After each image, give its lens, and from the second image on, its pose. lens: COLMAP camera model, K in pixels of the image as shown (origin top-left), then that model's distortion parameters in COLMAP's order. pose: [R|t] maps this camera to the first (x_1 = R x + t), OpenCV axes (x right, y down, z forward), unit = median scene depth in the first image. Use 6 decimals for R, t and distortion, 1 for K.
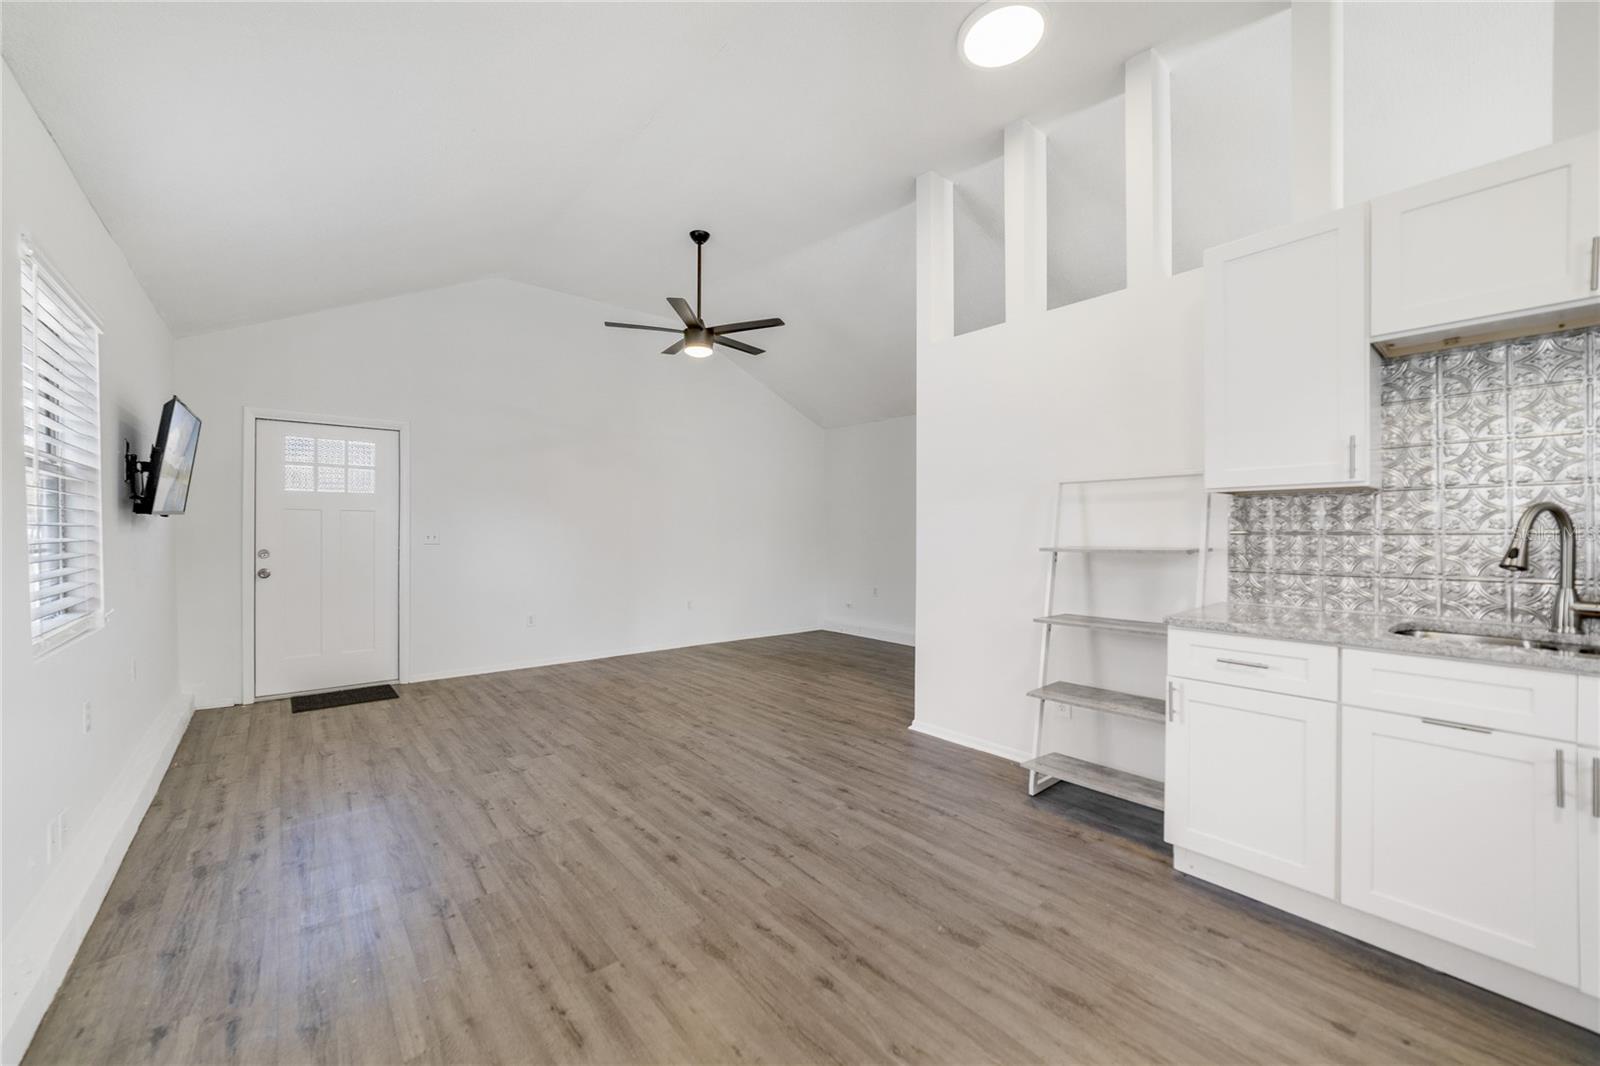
lens RADIAL K [[616.7, 0, 790.7], [0, 616.7, 525.5], [0, 0, 1]] dist [-0.015694, 0.007035]
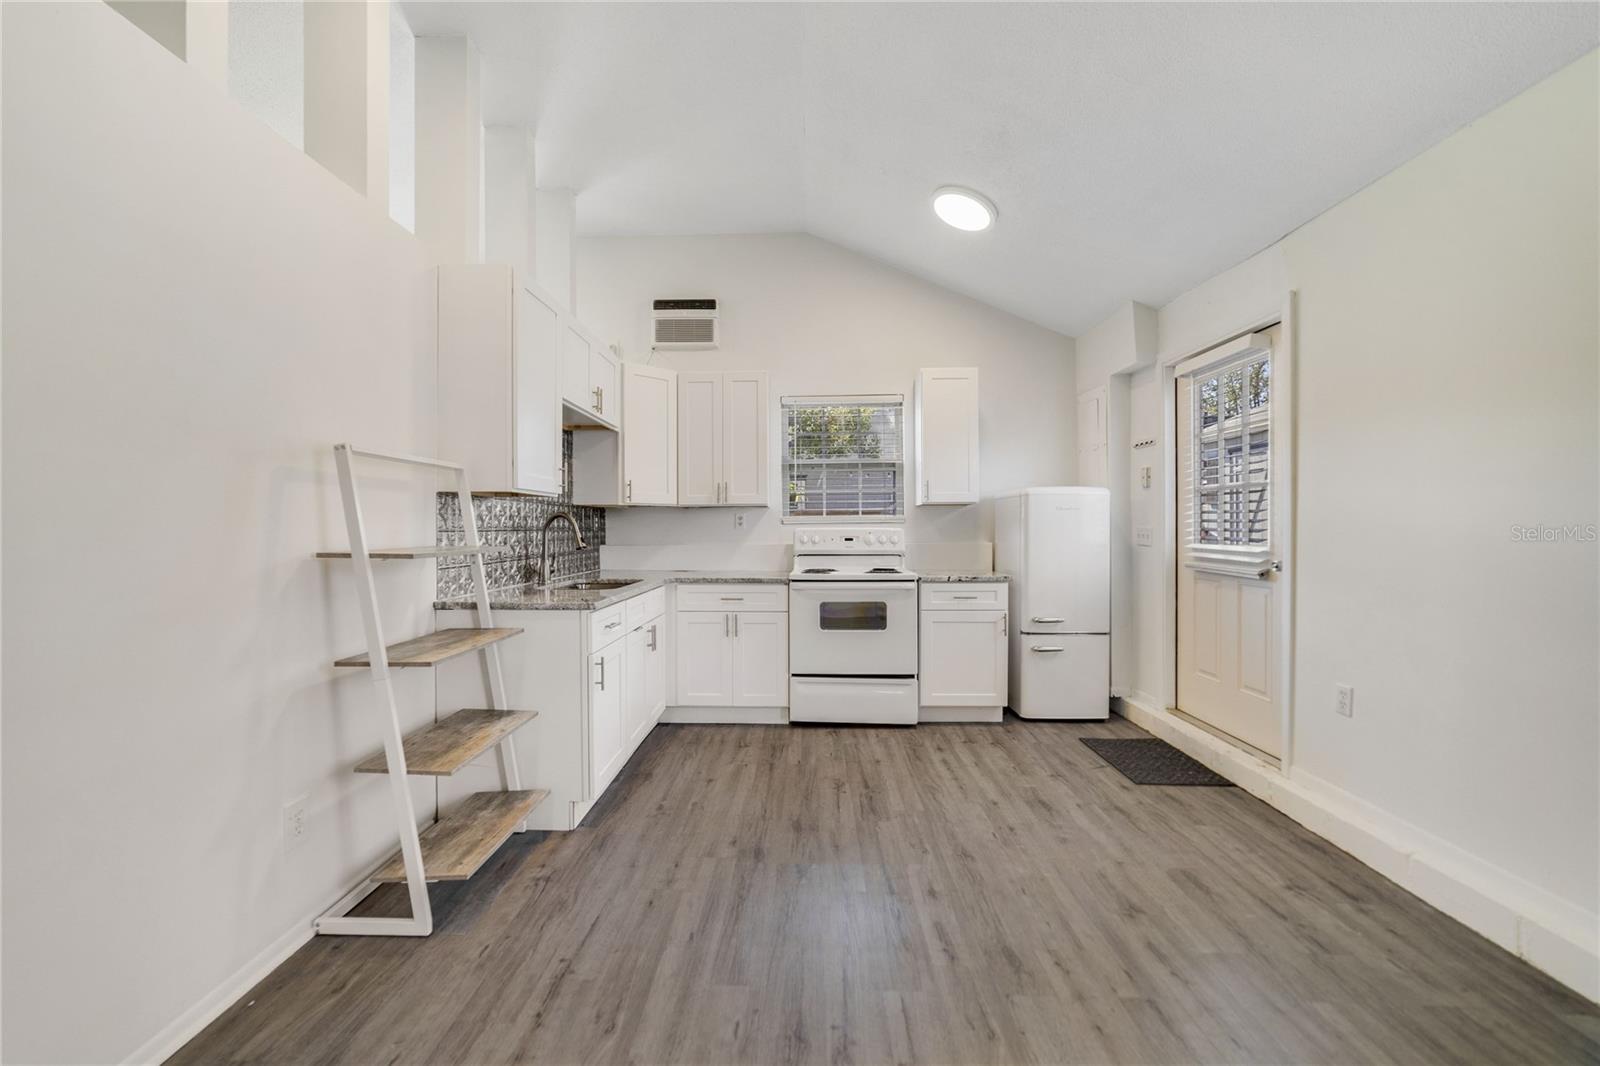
lens RADIAL K [[615.9, 0, 782.2], [0, 615.9, 528.7], [0, 0, 1]] dist [-0.017136, 0.000095]
pose [[-0.742189, 0.004366, 0.670176, -0.336822], [-0.001866, 0.999961, -0.008580, 0.016917], [-0.670188, -0.007619, -0.742153, 1.310324]]
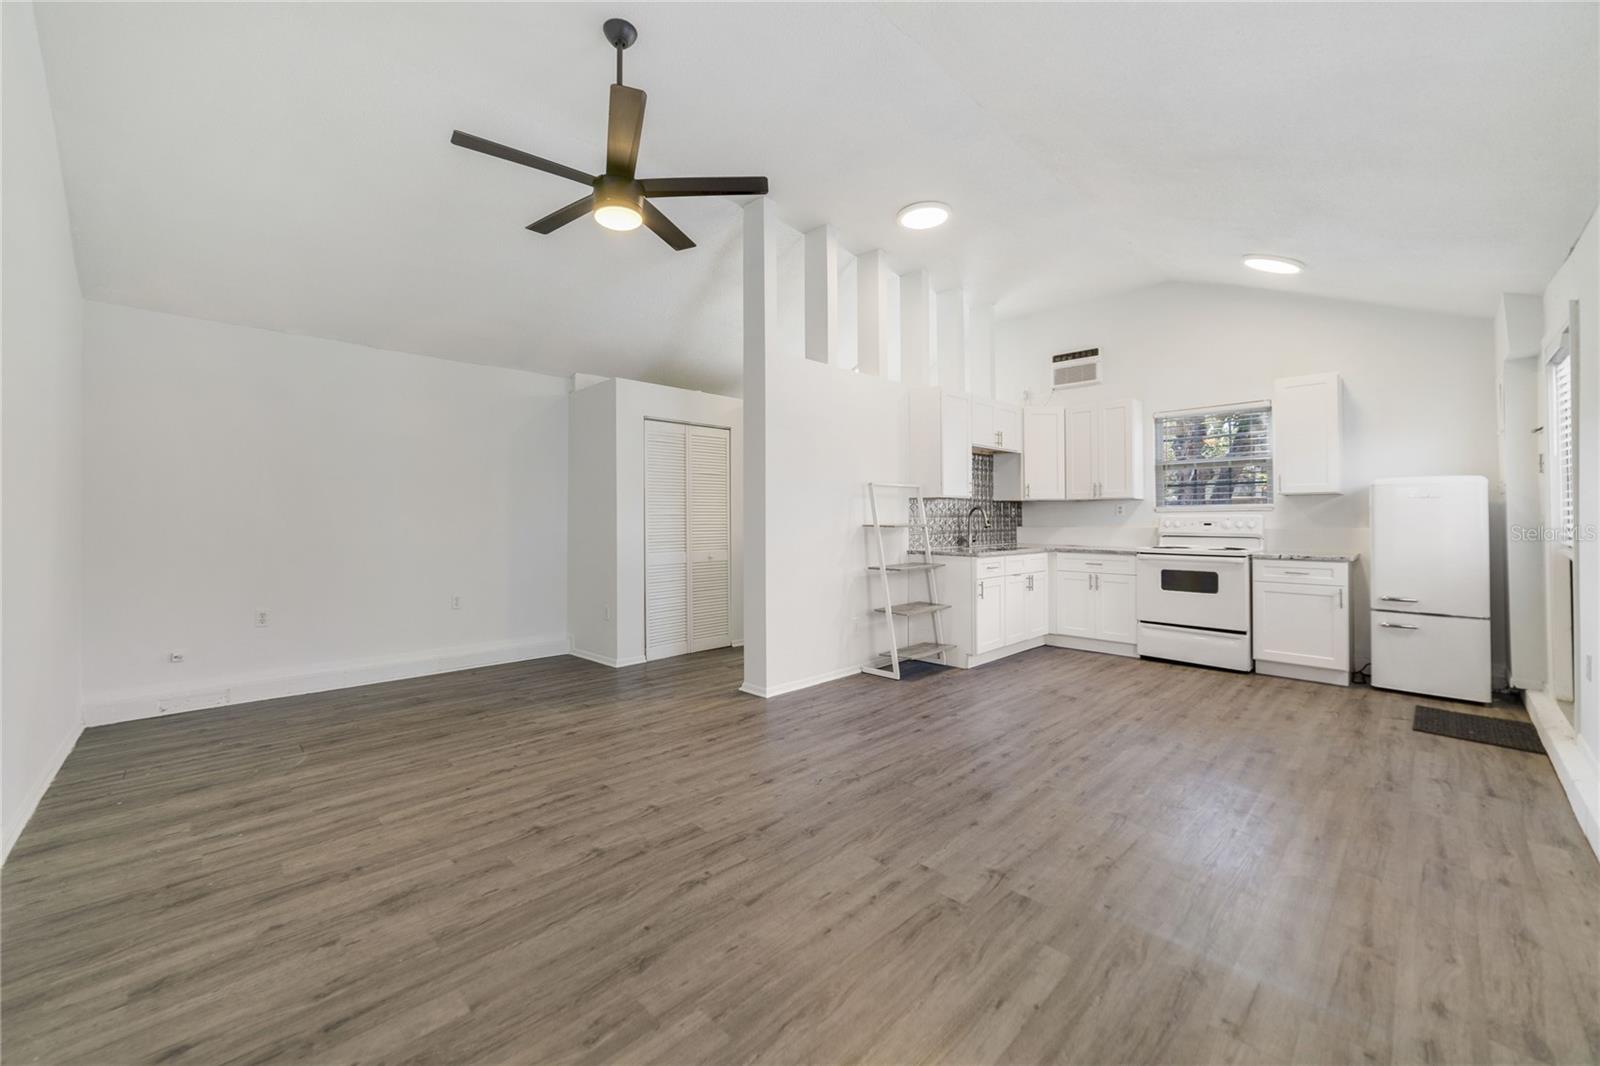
lens RADIAL K [[616.7, 0, 790.7], [0, 616.7, 525.5], [0, 0, 1]] dist [-0.015694, 0.007035]
pose [[-0.069129, -0.009993, 0.997558, -1.261164], [-0.007675, 0.999926, 0.009485, 0.026116], [-0.997578, -0.007000, -0.069201, 1.484904]]
